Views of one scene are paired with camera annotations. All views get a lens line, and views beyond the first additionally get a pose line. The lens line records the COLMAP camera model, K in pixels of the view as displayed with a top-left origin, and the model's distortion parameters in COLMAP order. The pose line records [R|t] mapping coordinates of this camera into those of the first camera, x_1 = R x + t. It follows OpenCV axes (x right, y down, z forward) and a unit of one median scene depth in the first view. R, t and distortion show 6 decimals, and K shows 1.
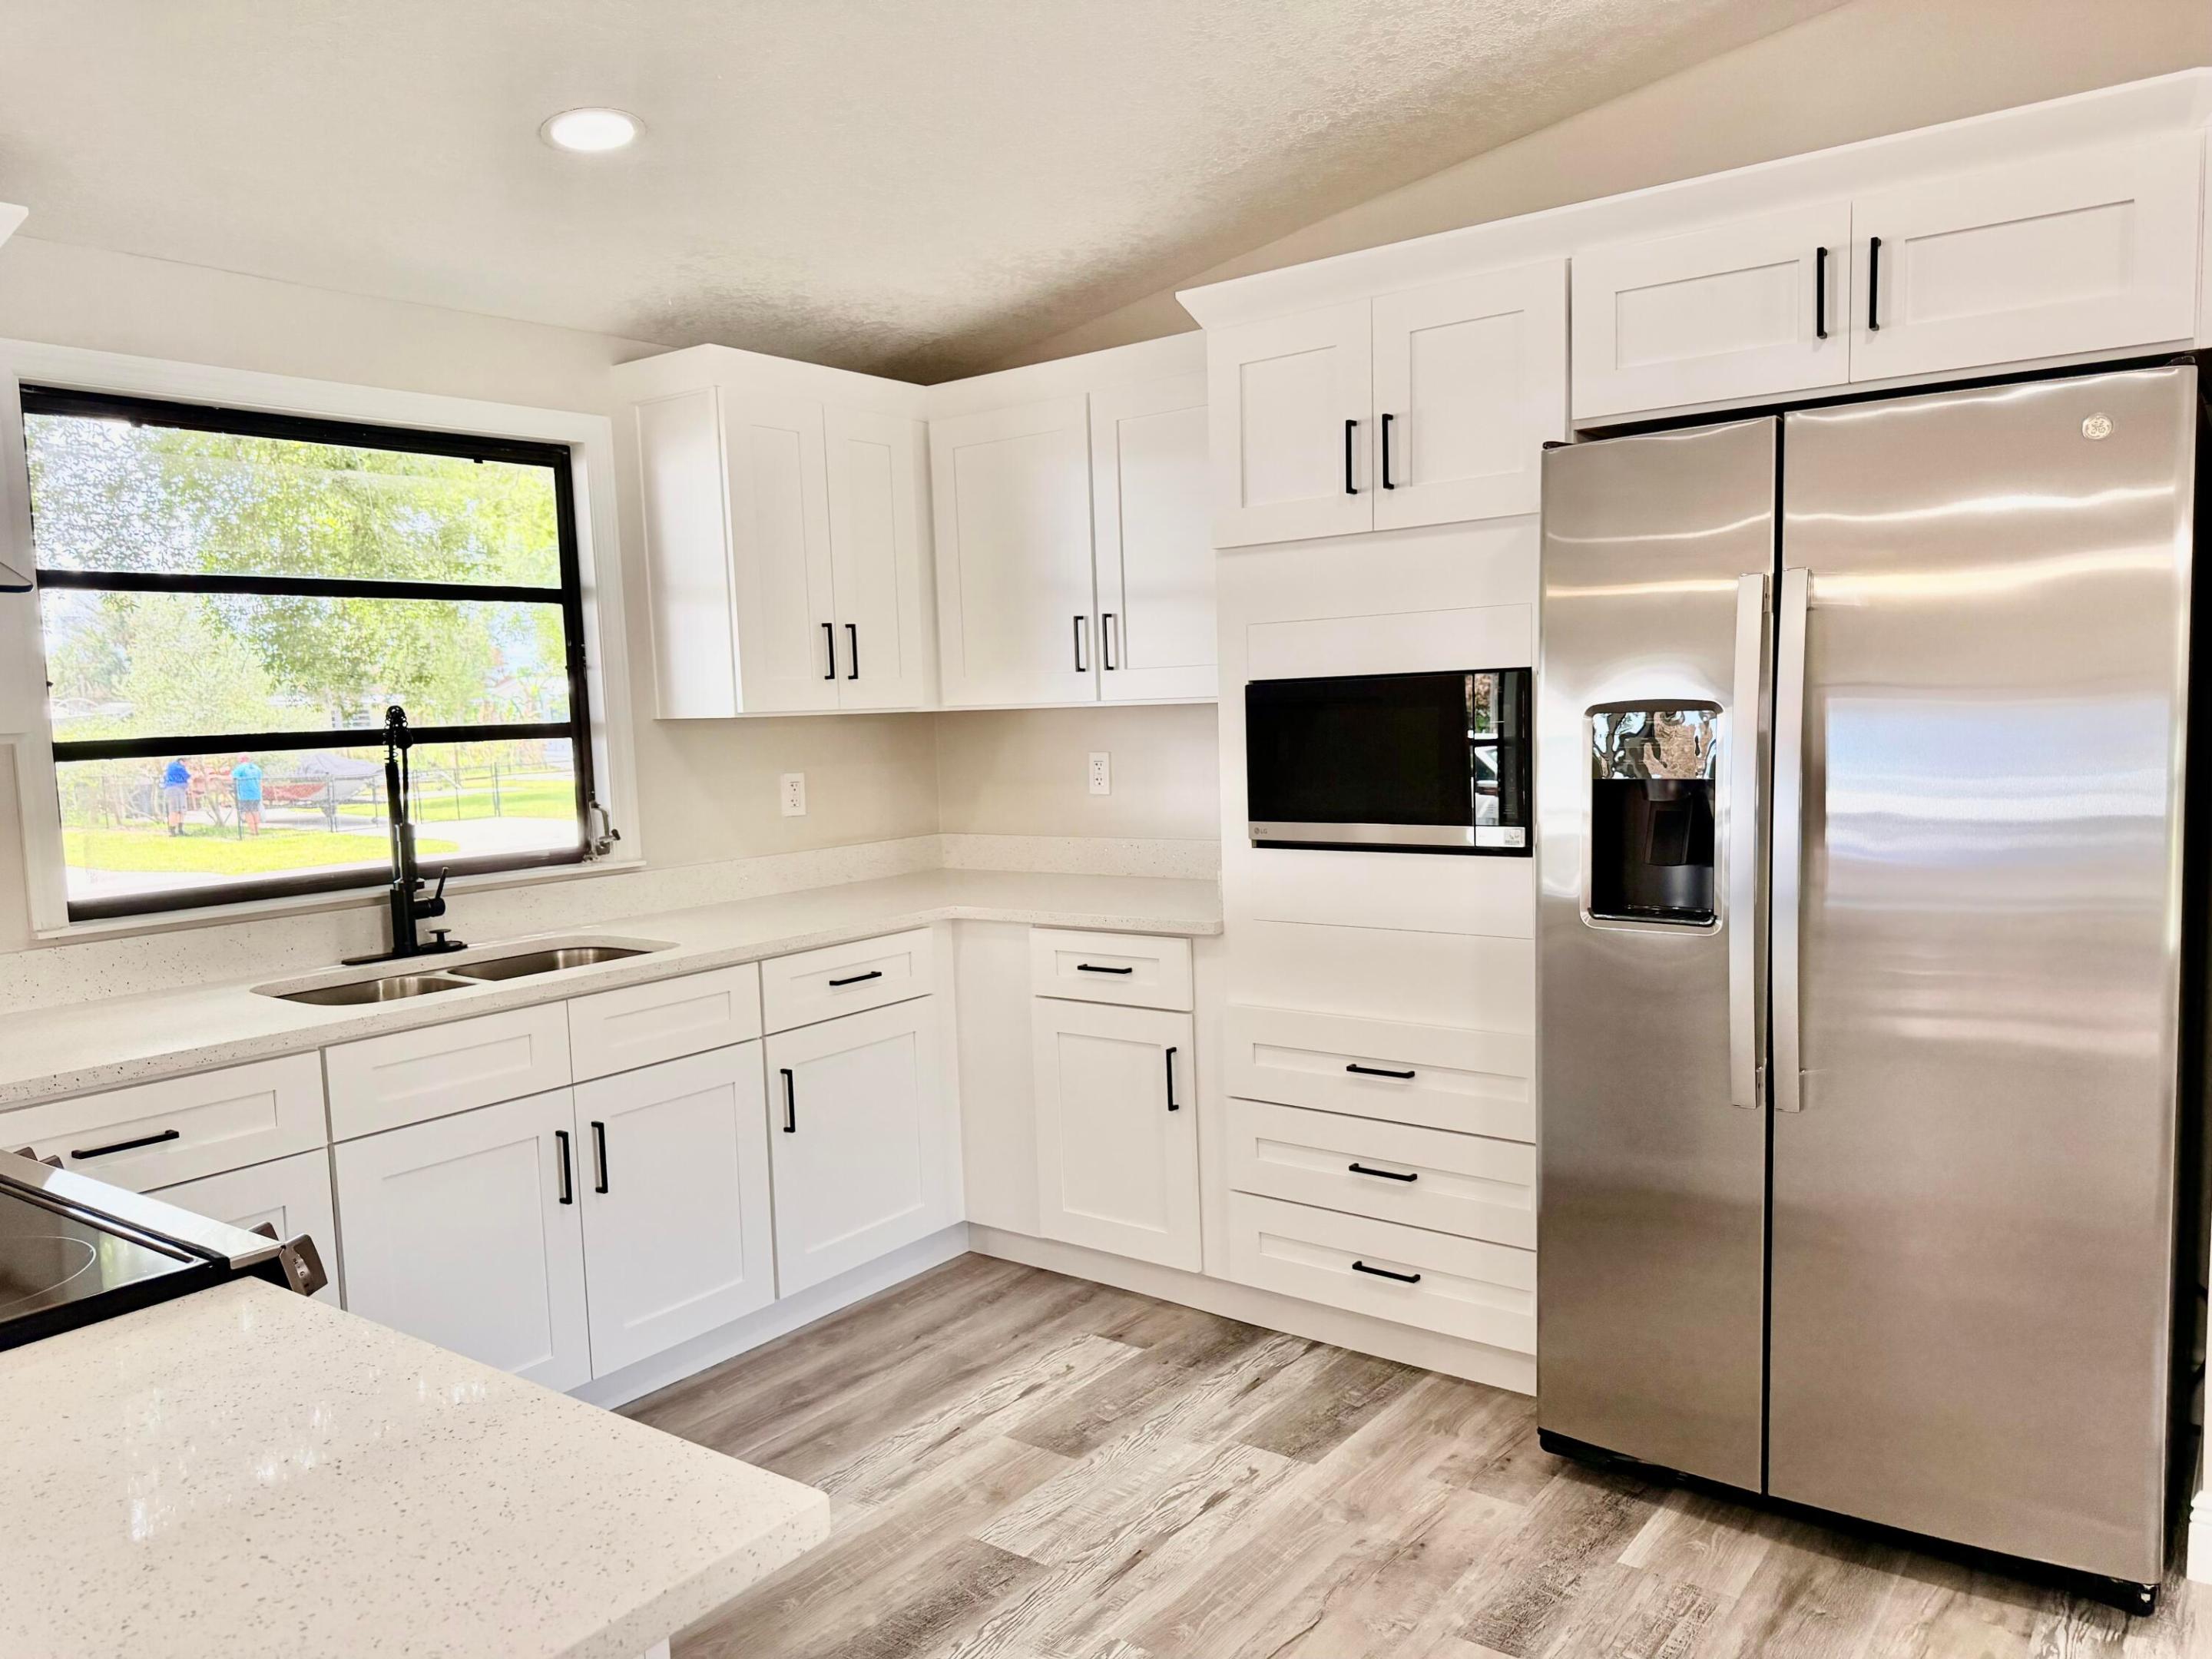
lens RADIAL K [[1569.5, 0, 1110.0], [0, 1569.5, 850.6], [0, 0, 1]] dist [0.078745, -0.184911]
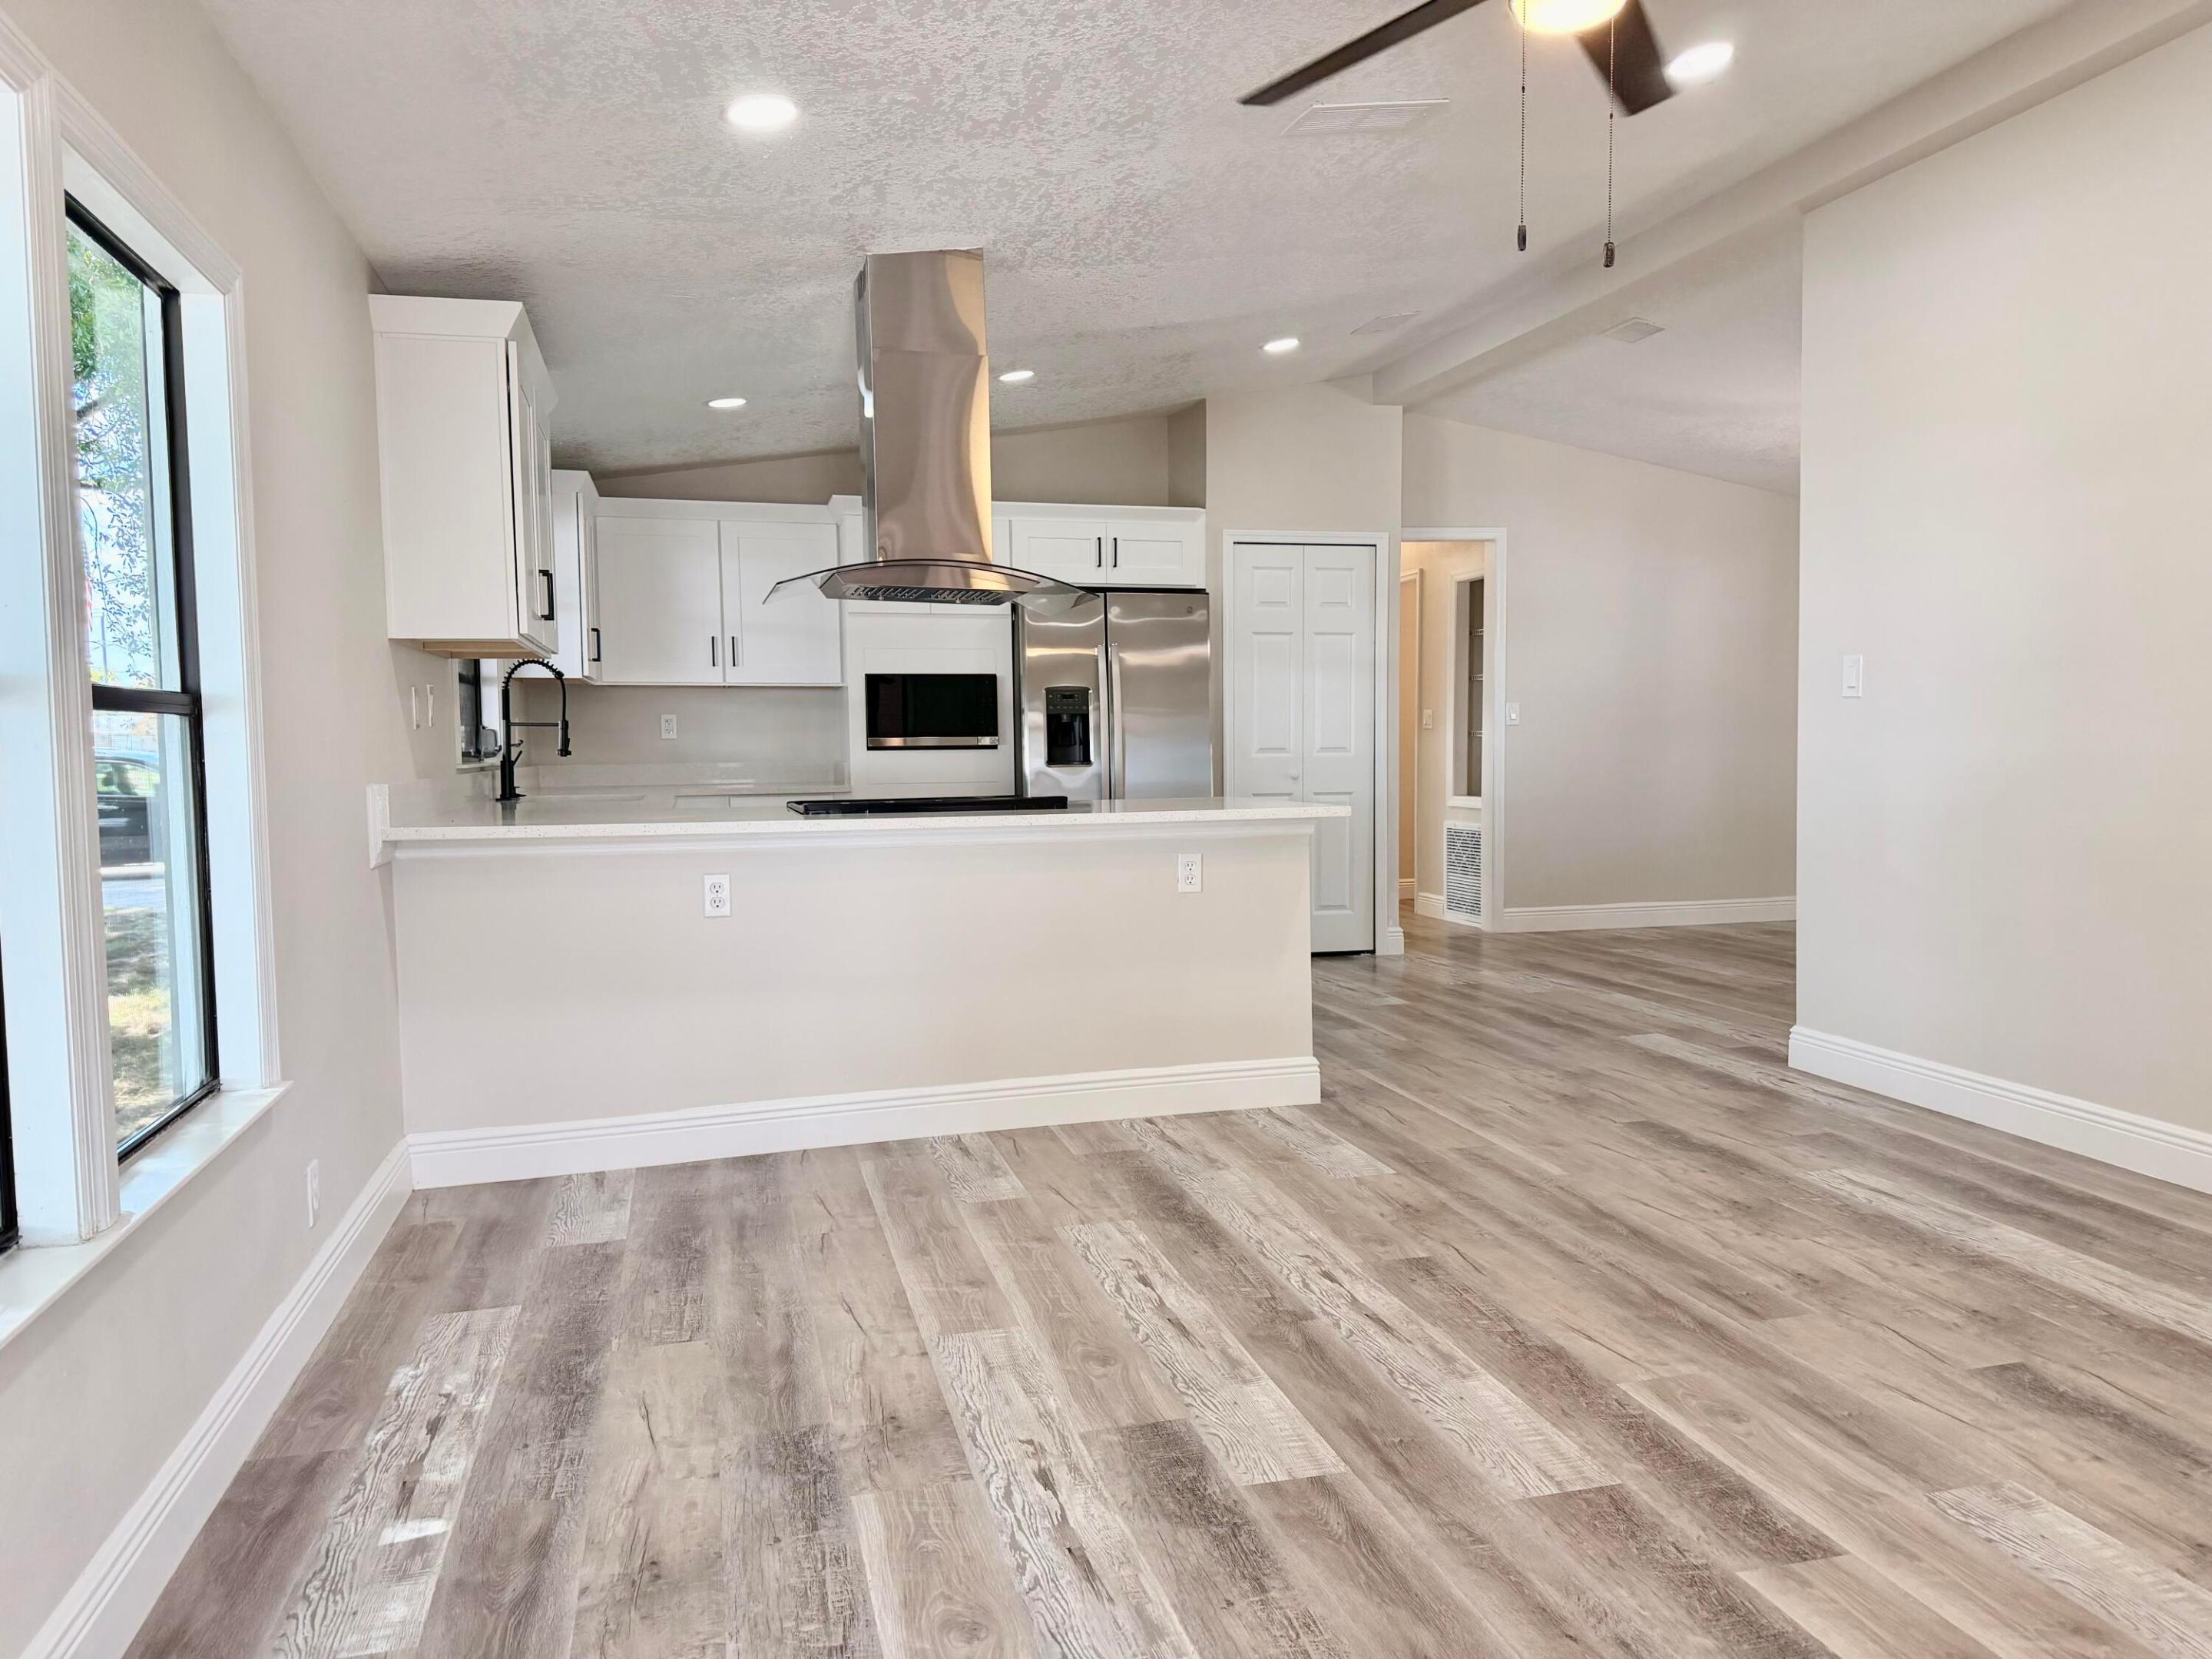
lens RADIAL K [[1574.9, 0, 1099.0], [0, 1574.9, 831.6], [0, 0, 1]] dist [0.122089, -0.148337]
pose [[0.618085, -0.014392, 0.785979, -1.460191], [0.063108, 0.997514, -0.031361, 0.203647], [-0.783574, 0.068985, 0.617457, -0.616977]]
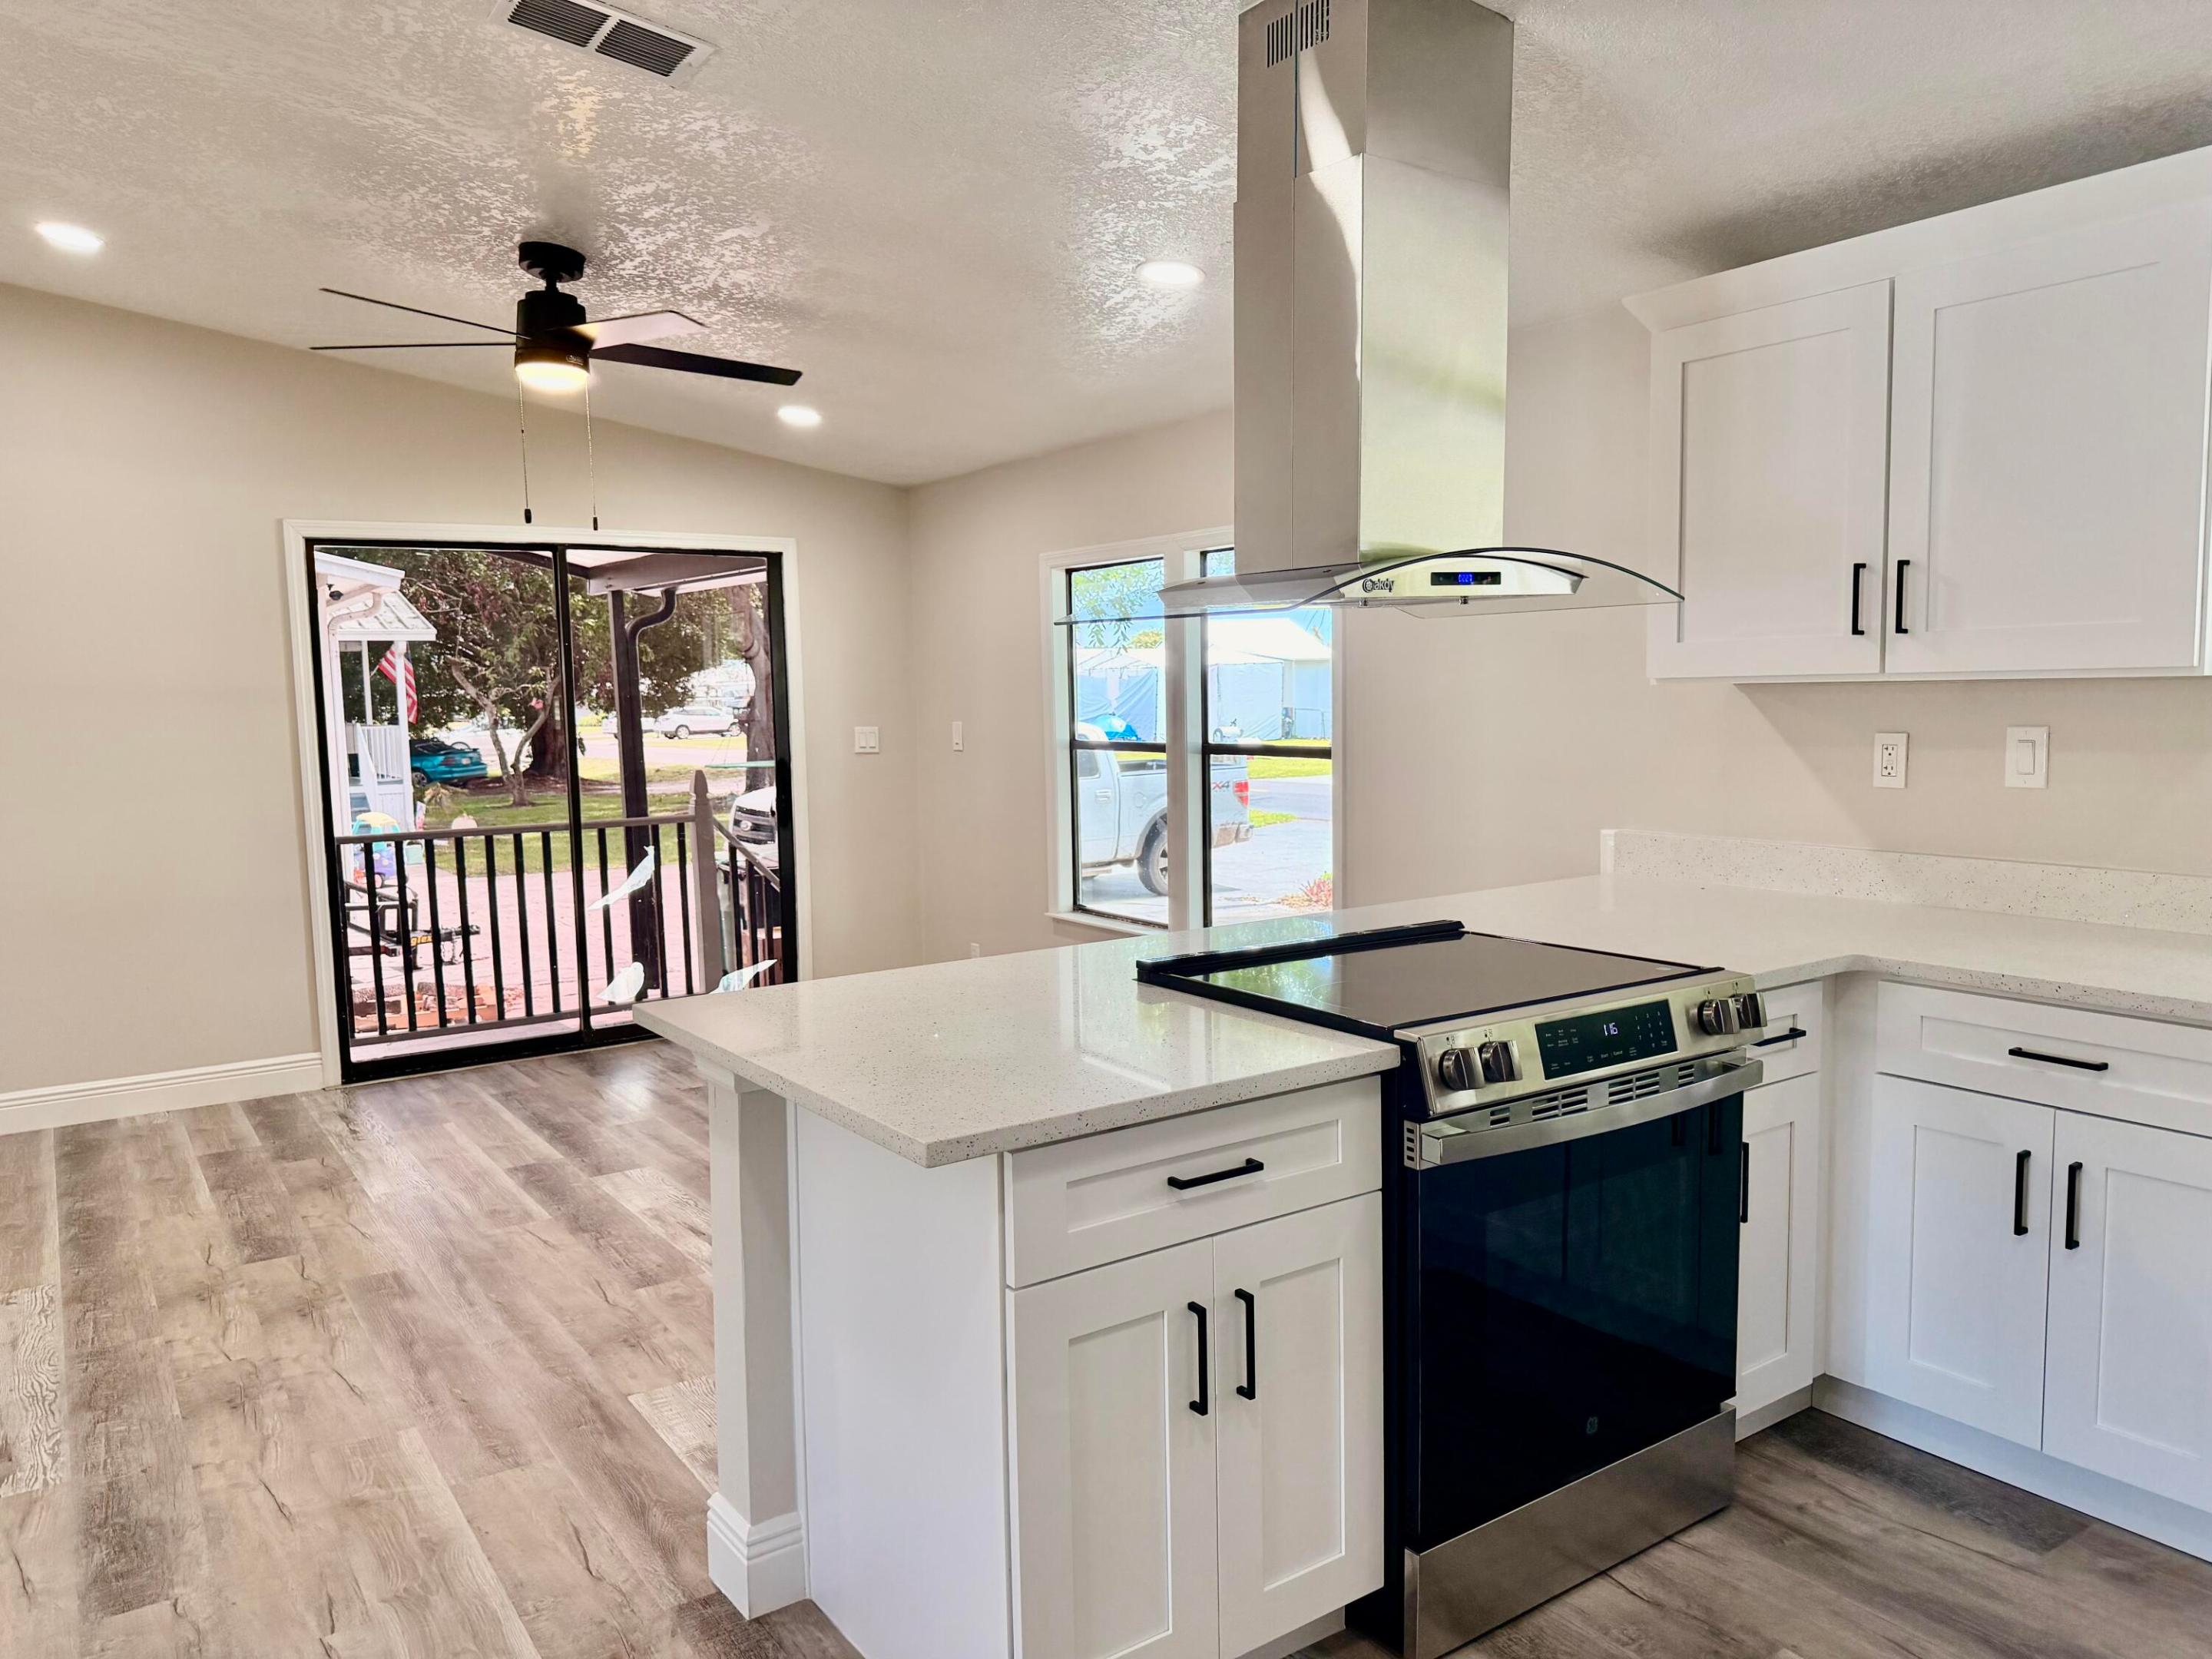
lens RADIAL K [[1578.1, 0, 1122.0], [0, 1578.1, 828.3], [0, 0, 1]] dist [0.006764, -0.005326]
pose [[-0.309603, 0.133101, -0.941504, 0.402989], [-0.062100, 0.985210, 0.159701, -0.073832], [0.948836, 0.107912, -0.296759, 0.509033]]
